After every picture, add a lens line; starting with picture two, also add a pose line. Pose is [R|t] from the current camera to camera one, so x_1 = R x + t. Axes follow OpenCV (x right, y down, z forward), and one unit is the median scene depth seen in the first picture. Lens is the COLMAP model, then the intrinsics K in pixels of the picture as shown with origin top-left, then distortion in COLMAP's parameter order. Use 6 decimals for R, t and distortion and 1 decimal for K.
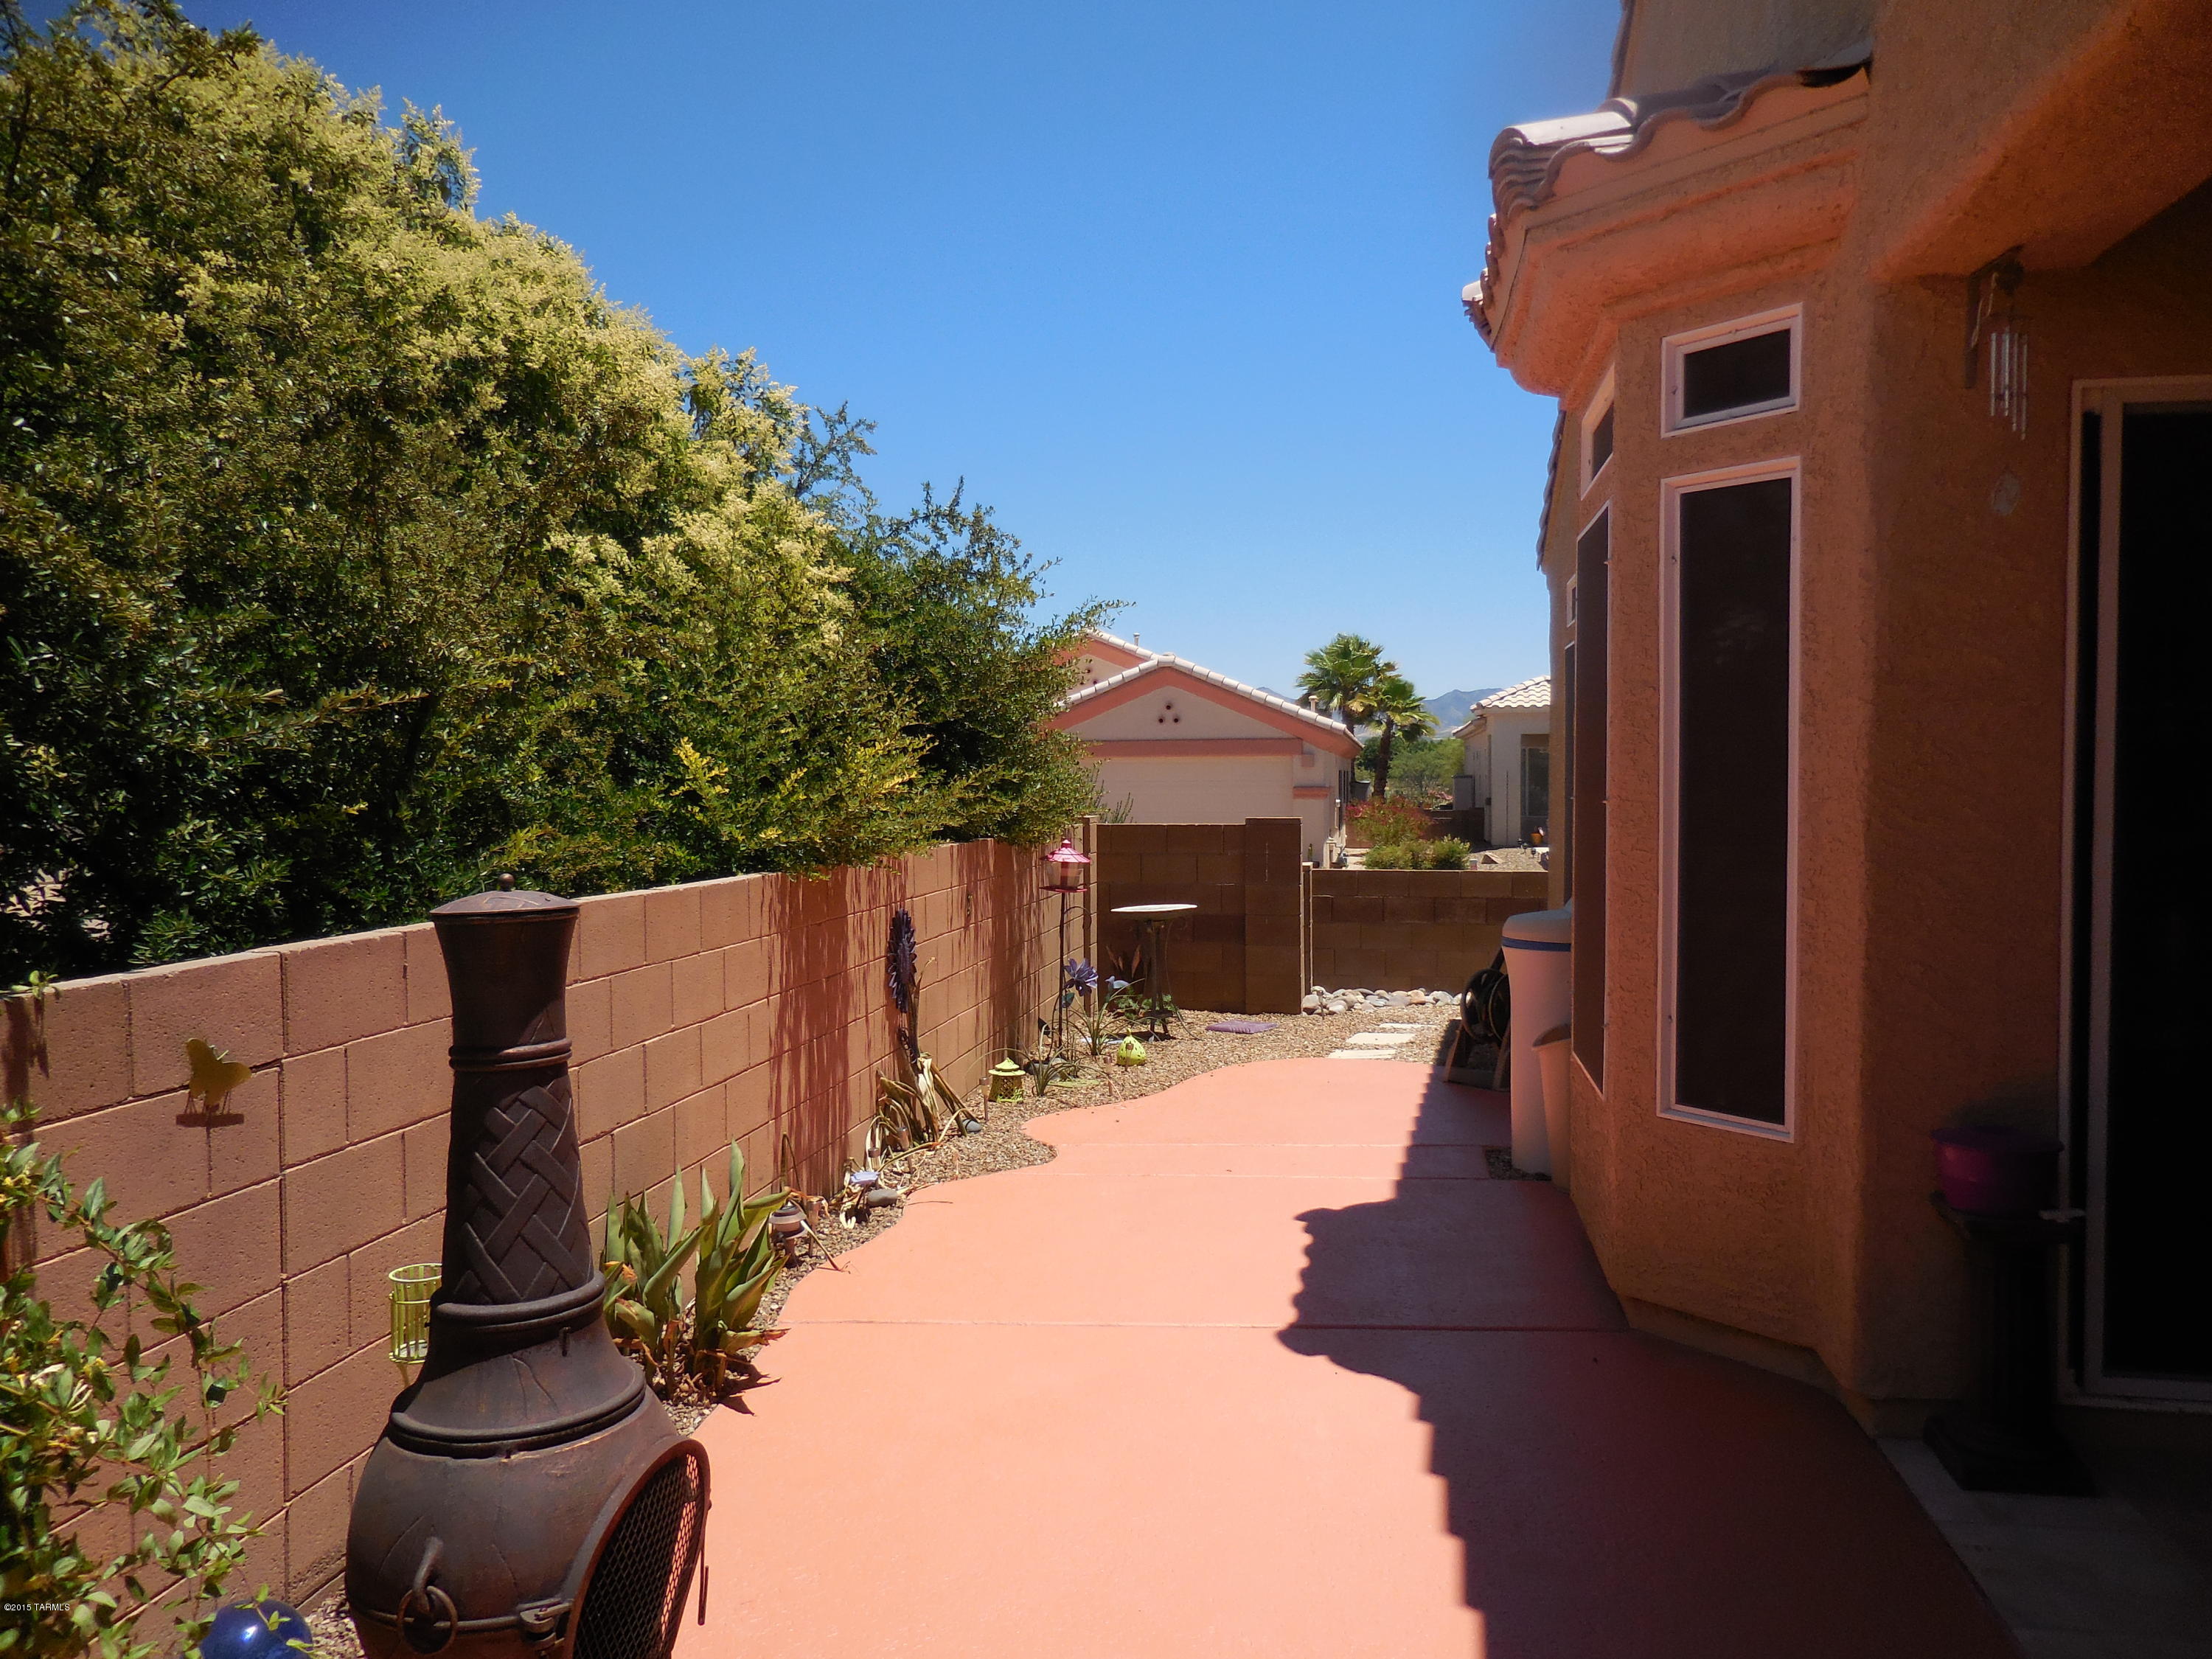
lens RADIAL K [[1719.3, 0, 1113.8], [0, 1719.3, 806.9], [0, 0, 1]] dist [0.005562, 0.031348]
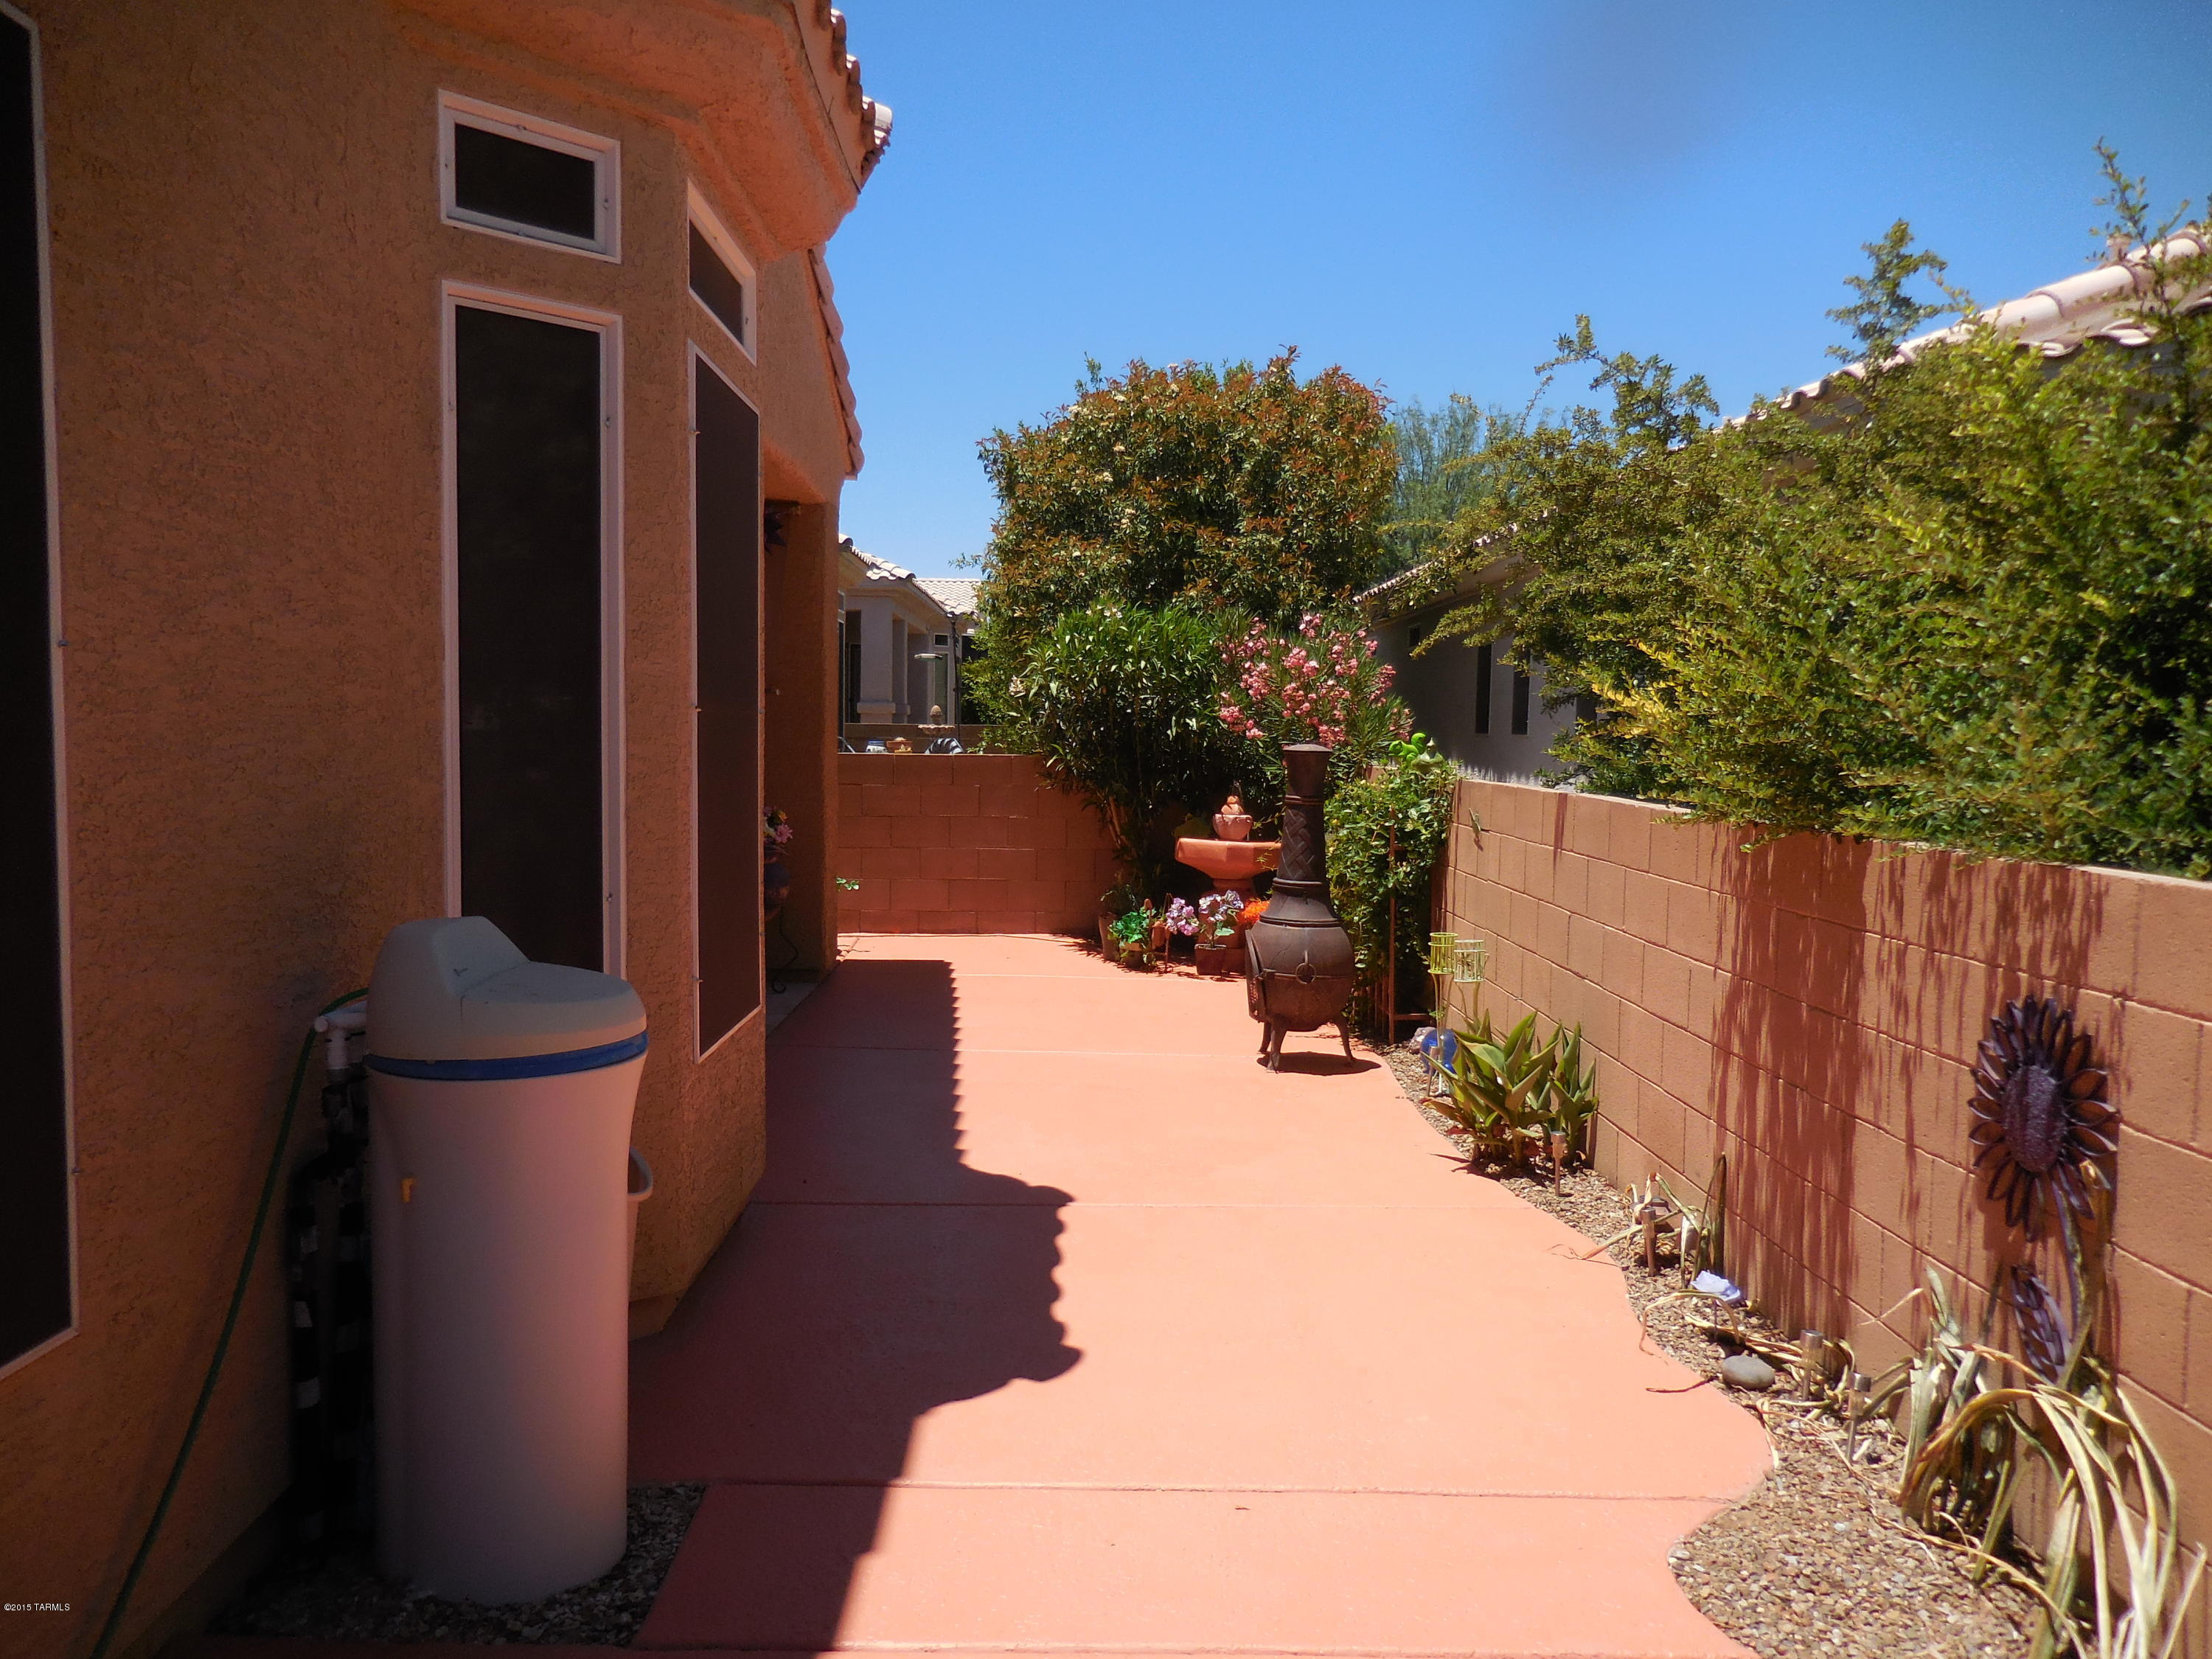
lens RADIAL K [[1719.3, 0, 1113.8], [0, 1719.3, 806.9], [0, 0, 1]] dist [0.005562, 0.031348]
pose [[-0.983701, -0.001088, -0.179808, 0.228566], [-0.013233, 0.997708, 0.066361, -0.015376], [0.179324, 0.067659, -0.981461, 1.764096]]
